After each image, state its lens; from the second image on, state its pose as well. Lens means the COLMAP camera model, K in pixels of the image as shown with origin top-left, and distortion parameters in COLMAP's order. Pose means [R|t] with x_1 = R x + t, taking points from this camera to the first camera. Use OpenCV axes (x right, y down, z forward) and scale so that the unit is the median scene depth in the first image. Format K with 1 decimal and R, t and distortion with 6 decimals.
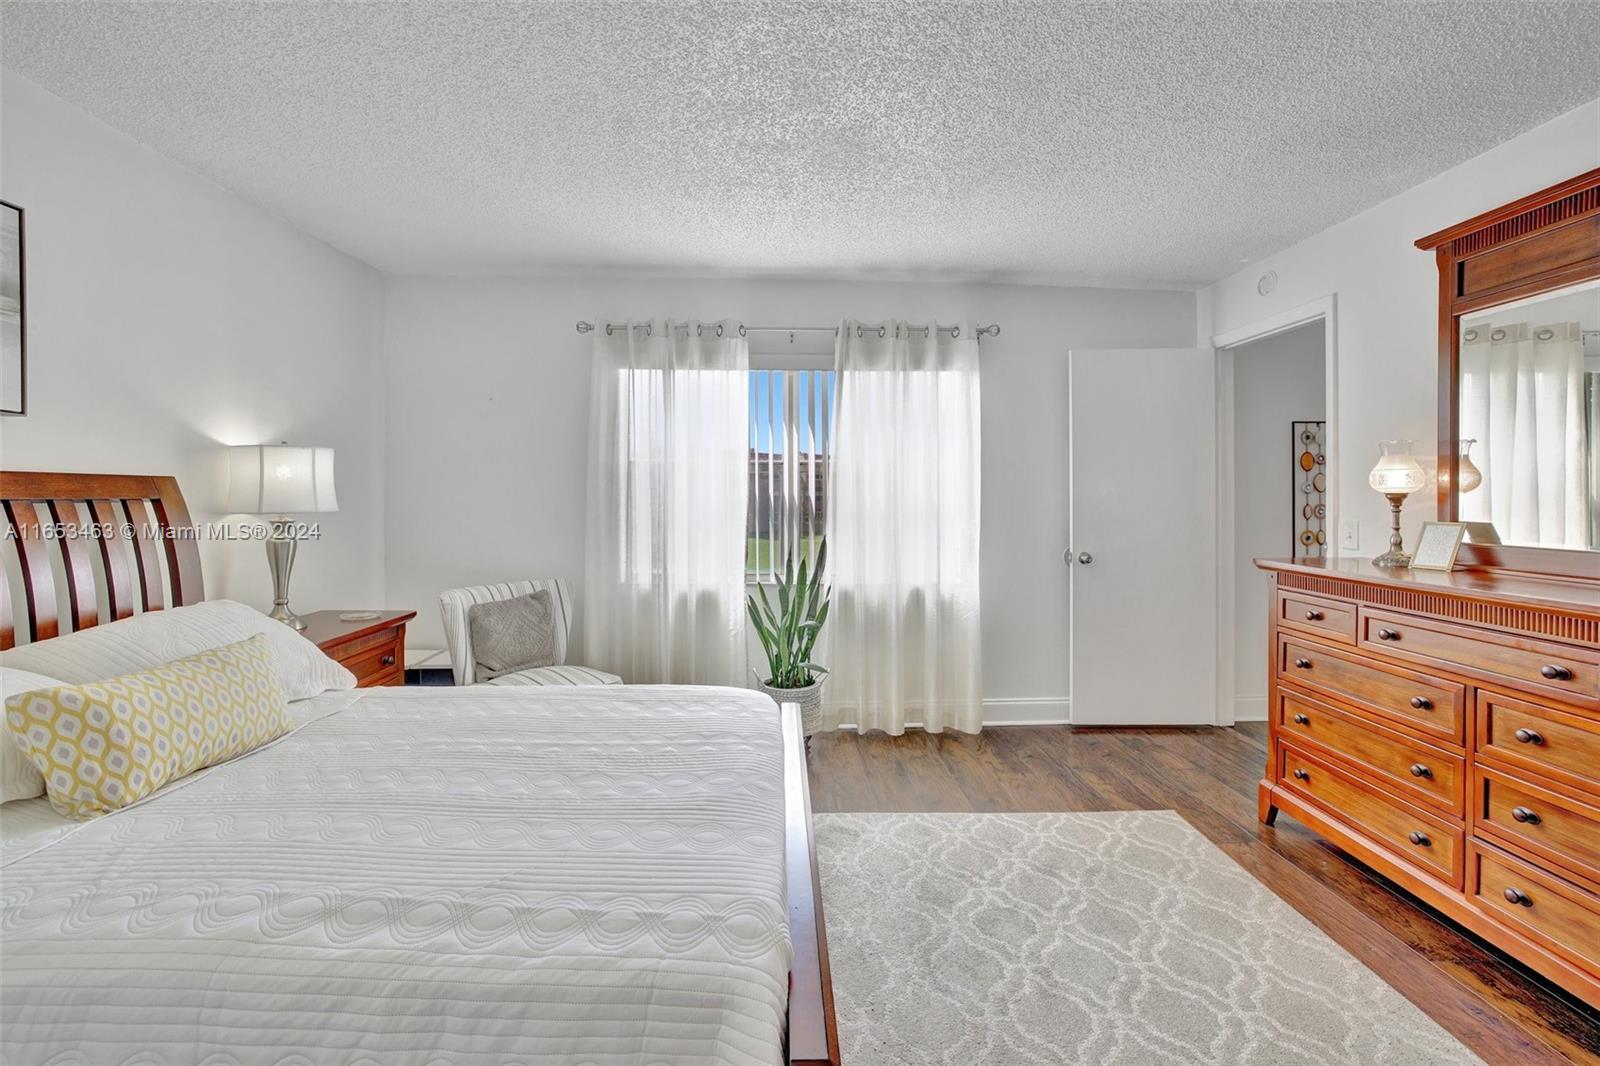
lens RADIAL K [[701.4, 0, 774.9], [0, 701.4, 499.1], [0, 0, 1]] dist [-0.030862, 0.014671]
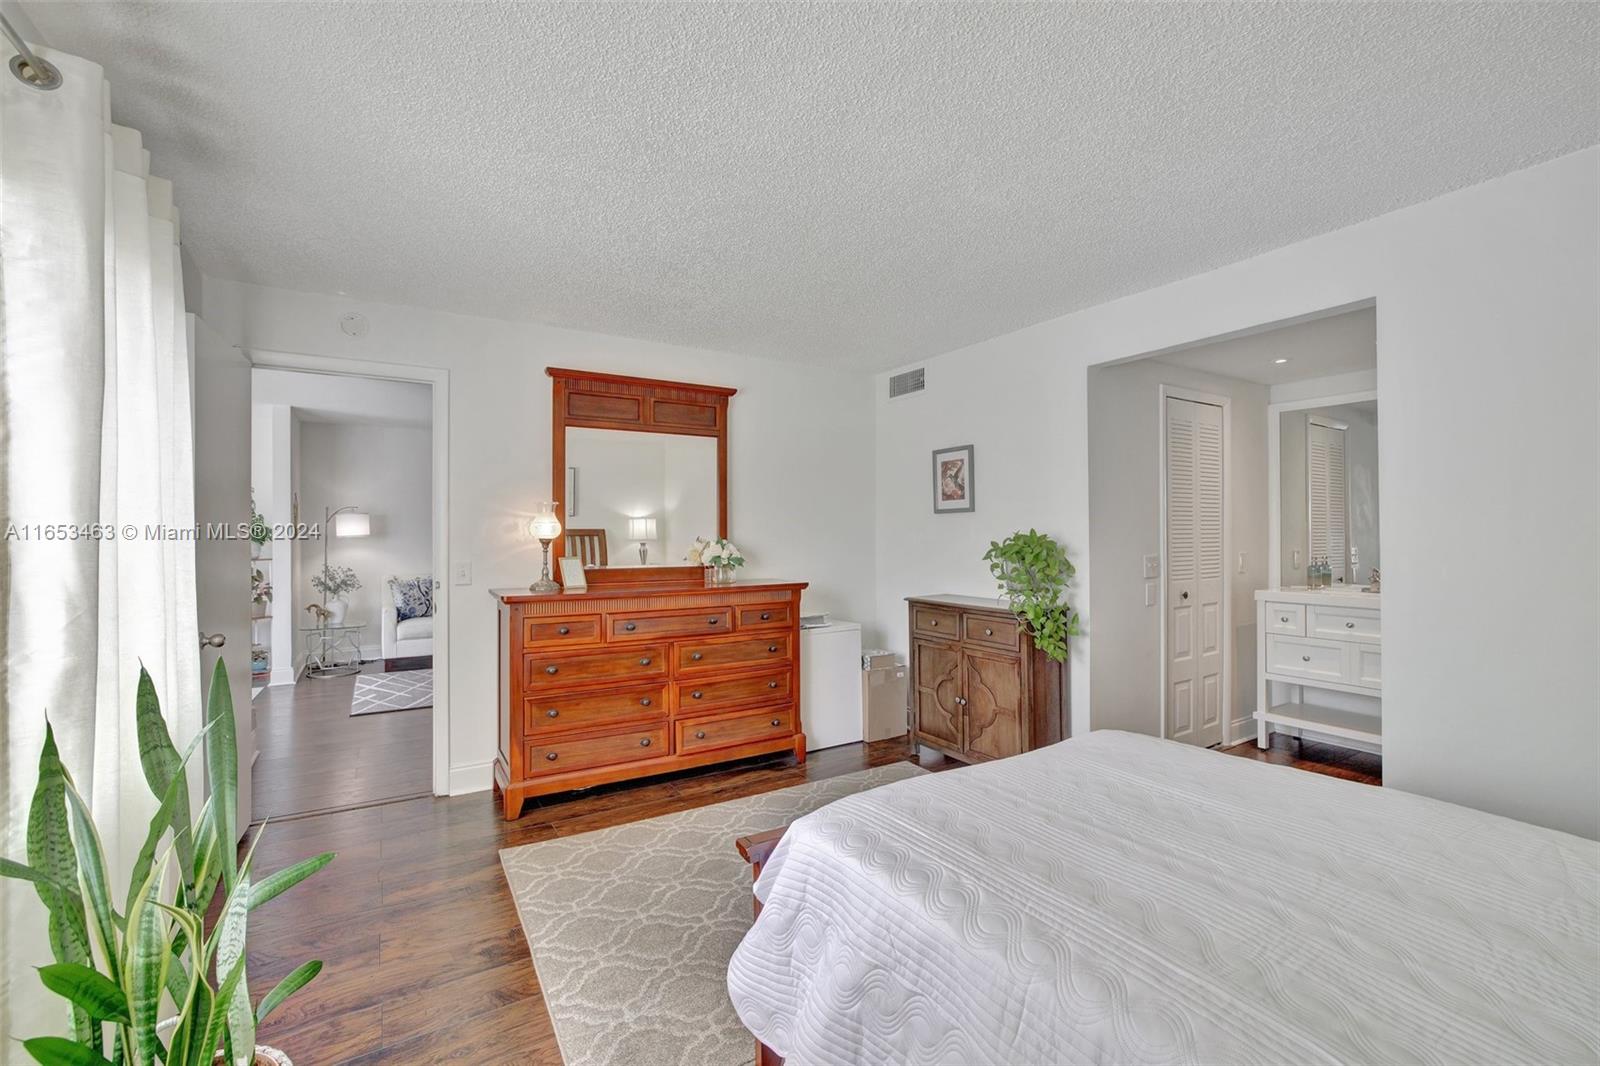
lens RADIAL K [[683.7, 0, 817.9], [0, 683.7, 524.4], [0, 0, 1]] dist [-0.044121, 0.012494]
pose [[-0.539654, 0.009883, 0.841829, -0.557765], [0.008184, 0.999945, -0.006494, -0.024001], [-0.841847, 0.003385, -0.539706, 1.218141]]
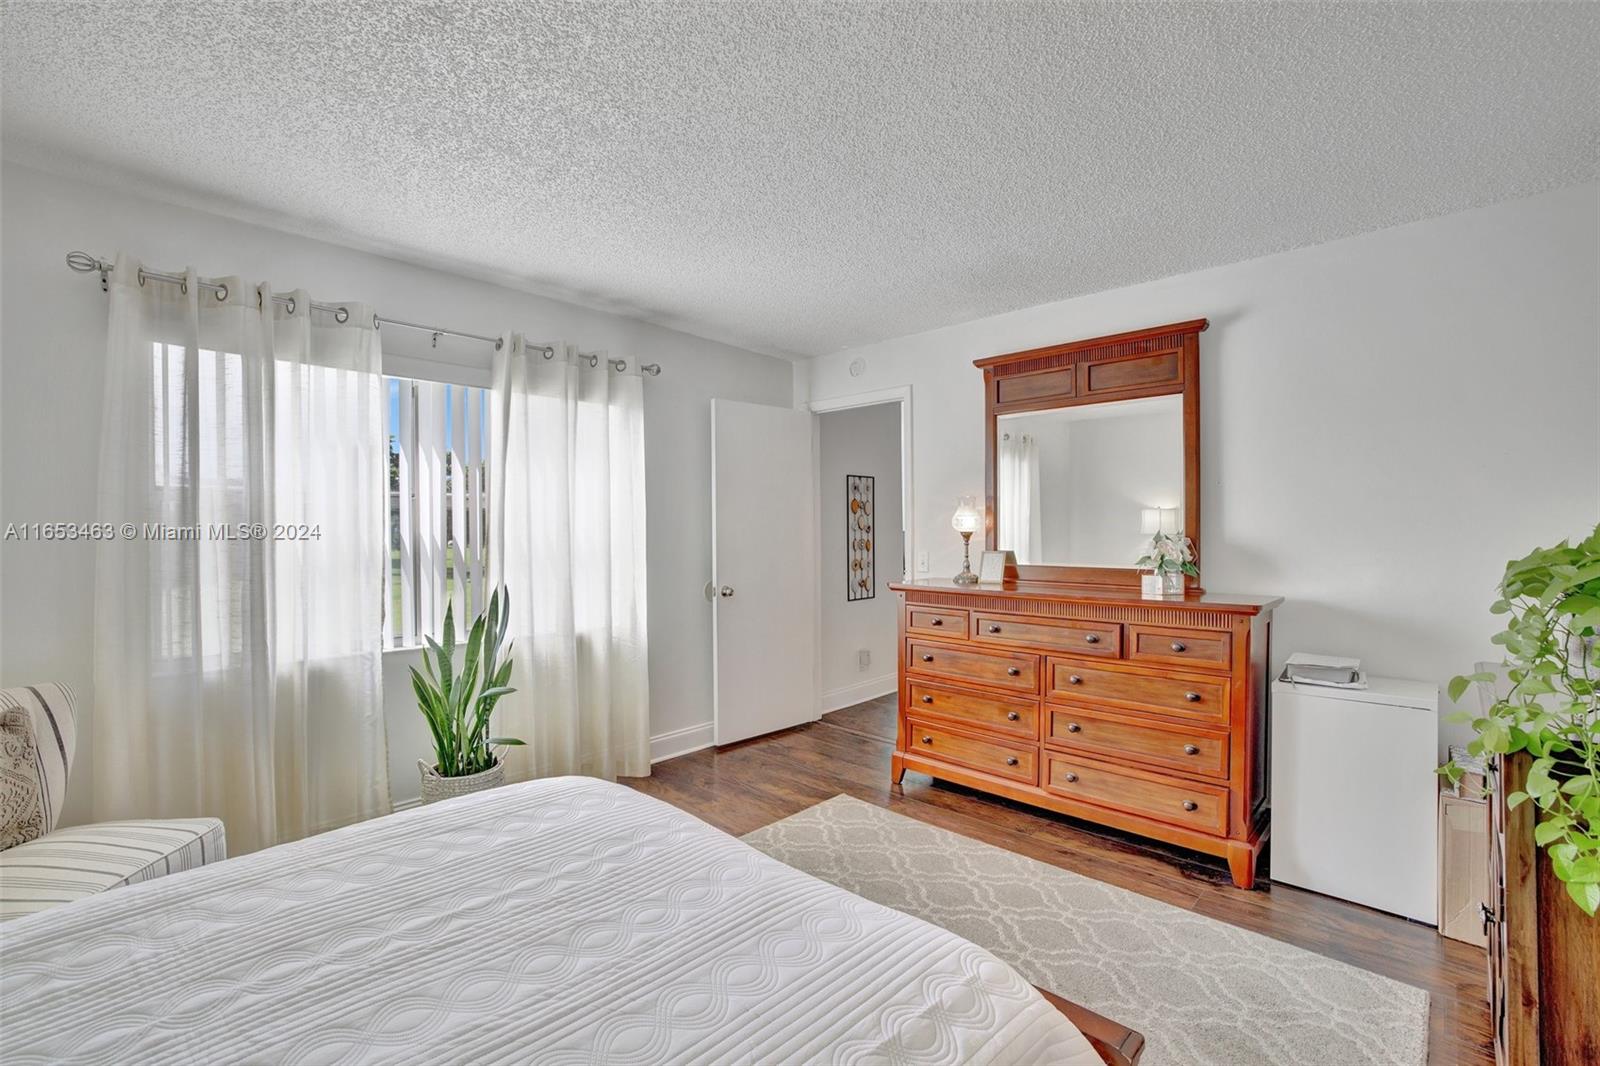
lens RADIAL K [[714.1, 0, 800.0], [0, 714.1, 533.0], [0, 0, 1]] dist [-0.063898, 0.027628]
pose [[0.695242, -0.007487, 0.718736, -0.392268], [0.007609, 0.999966, 0.003057, -0.012848], [-0.718735, 0.003344, 0.695276, 0.202732]]
